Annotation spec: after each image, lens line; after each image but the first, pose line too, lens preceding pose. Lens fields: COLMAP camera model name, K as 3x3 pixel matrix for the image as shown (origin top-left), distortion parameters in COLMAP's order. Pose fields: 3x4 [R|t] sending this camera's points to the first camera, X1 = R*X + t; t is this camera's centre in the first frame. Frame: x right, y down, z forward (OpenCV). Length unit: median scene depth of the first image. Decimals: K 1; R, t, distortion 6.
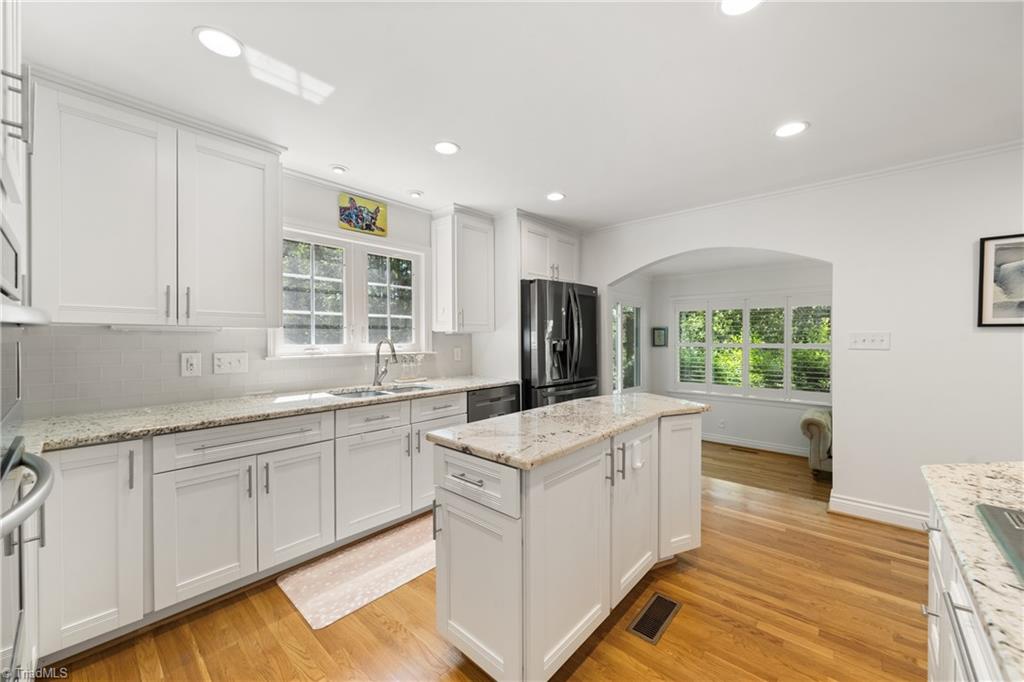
lens RADIAL K [[388.8, 0, 519.8], [0, 388.8, 346.1], [0, 0, 1]] dist [-0.000424, -0.000004]
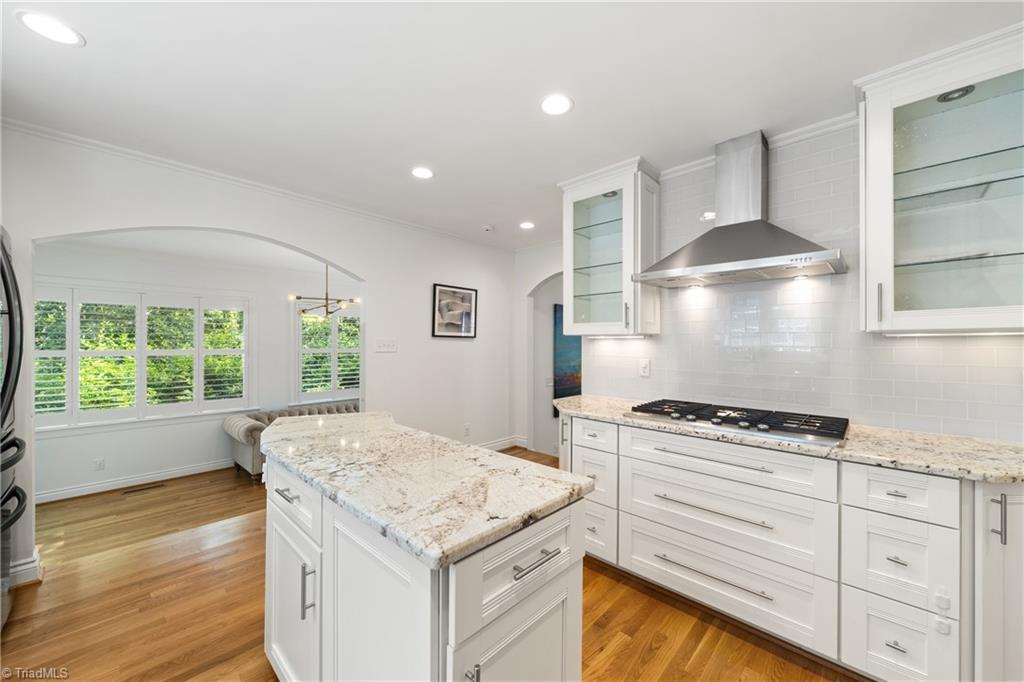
lens RADIAL K [[388.8, 0, 519.8], [0, 388.8, 346.1], [0, 0, 1]] dist [-0.000424, -0.000004]
pose [[0.030581, -0.005515, 0.999517, -0.365607], [0.019588, 0.999796, 0.004917, -0.009209], [-0.999340, 0.019429, 0.030682, 0.470522]]
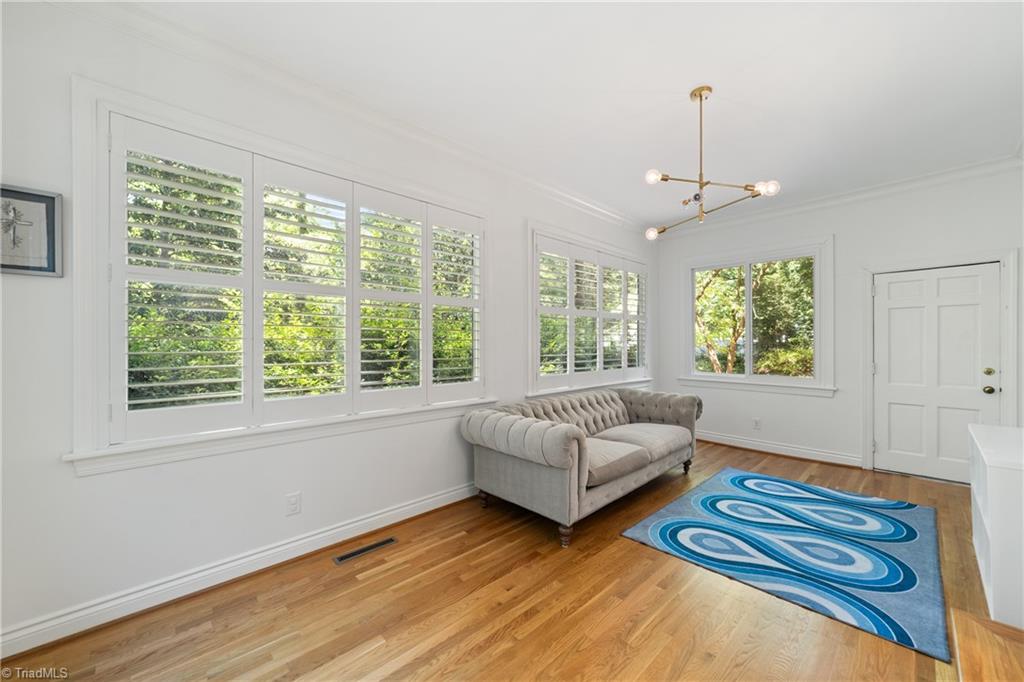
lens RADIAL K [[388.8, 0, 519.8], [0, 388.8, 346.1], [0, 0, 1]] dist [-0.000424, -0.000004]
pose [[0.085951, -0.007665, 0.996270, 0.393992], [0.021502, 0.999752, 0.005837, 0.122158], [-0.996067, 0.020920, 0.086094, 1.690872]]
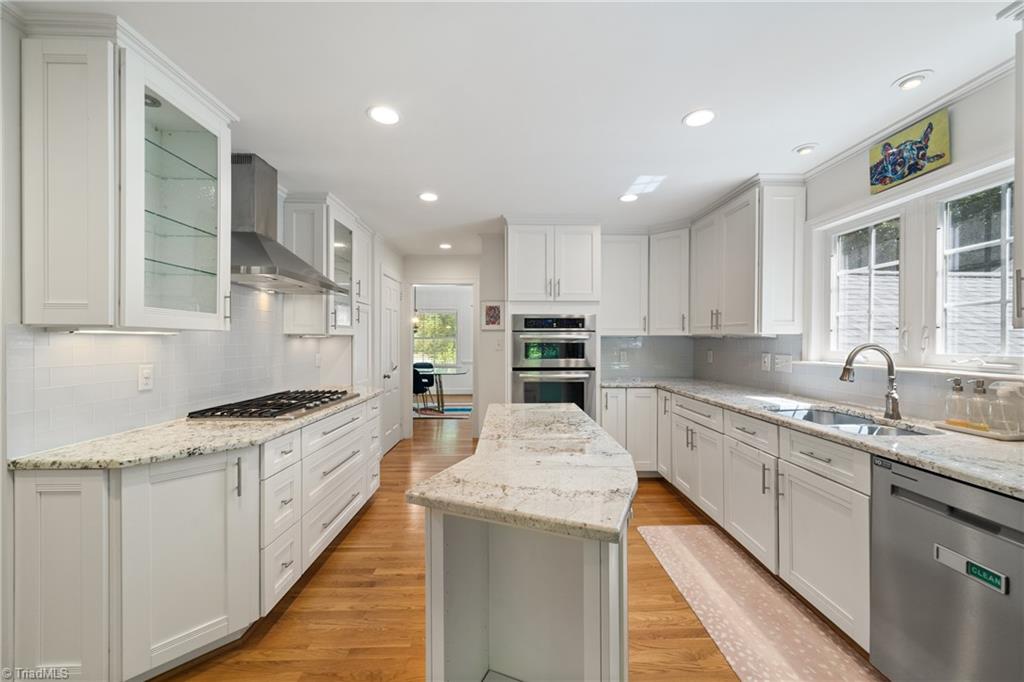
lens RADIAL K [[388.8, 0, 519.8], [0, 388.8, 346.1], [0, 0, 1]] dist [-0.000424, -0.000004]
pose [[-0.729806, 0.011140, -0.683563, 0.526330], [-0.014779, 0.999376, 0.032066, -0.028338], [0.683494, 0.033504, -0.729187, 1.058791]]
